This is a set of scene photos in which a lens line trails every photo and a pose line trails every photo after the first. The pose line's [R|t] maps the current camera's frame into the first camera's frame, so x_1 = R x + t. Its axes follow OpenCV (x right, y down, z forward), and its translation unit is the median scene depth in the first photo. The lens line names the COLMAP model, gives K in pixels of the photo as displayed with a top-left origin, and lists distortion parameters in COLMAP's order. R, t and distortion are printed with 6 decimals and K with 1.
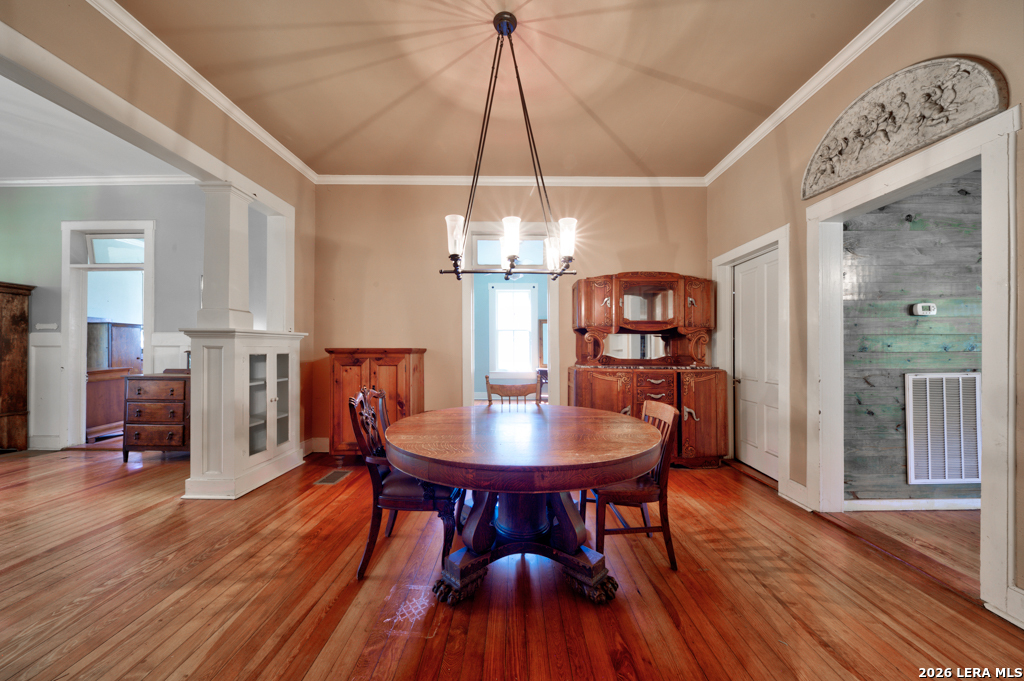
lens RADIAL K [[349.9, 0, 512.1], [0, 349.9, 348.8], [0, 0, 1]] dist [0.000781, -0.004519]
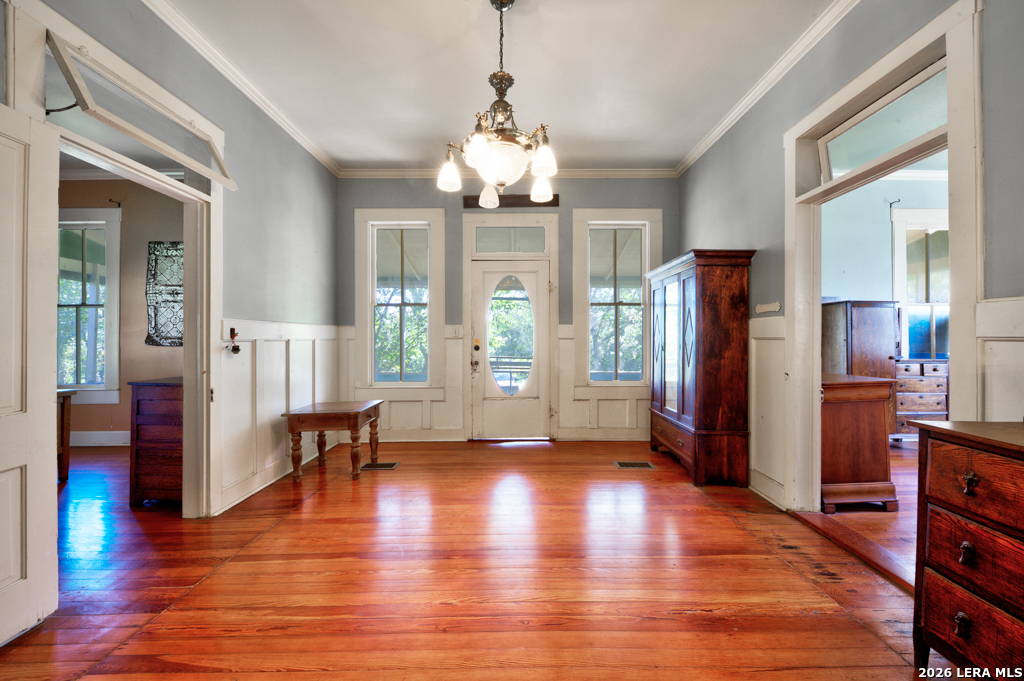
lens RADIAL K [[385.1, 0, 514.3], [0, 385.1, 335.9], [0, 0, 1]] dist [0.010641, -0.000140]
pose [[0.021246, -0.010602, -0.999718, -0.635354], [0.000068, 0.999944, -0.010603, -0.004464], [0.999774, 0.000157, 0.021245, 0.510542]]
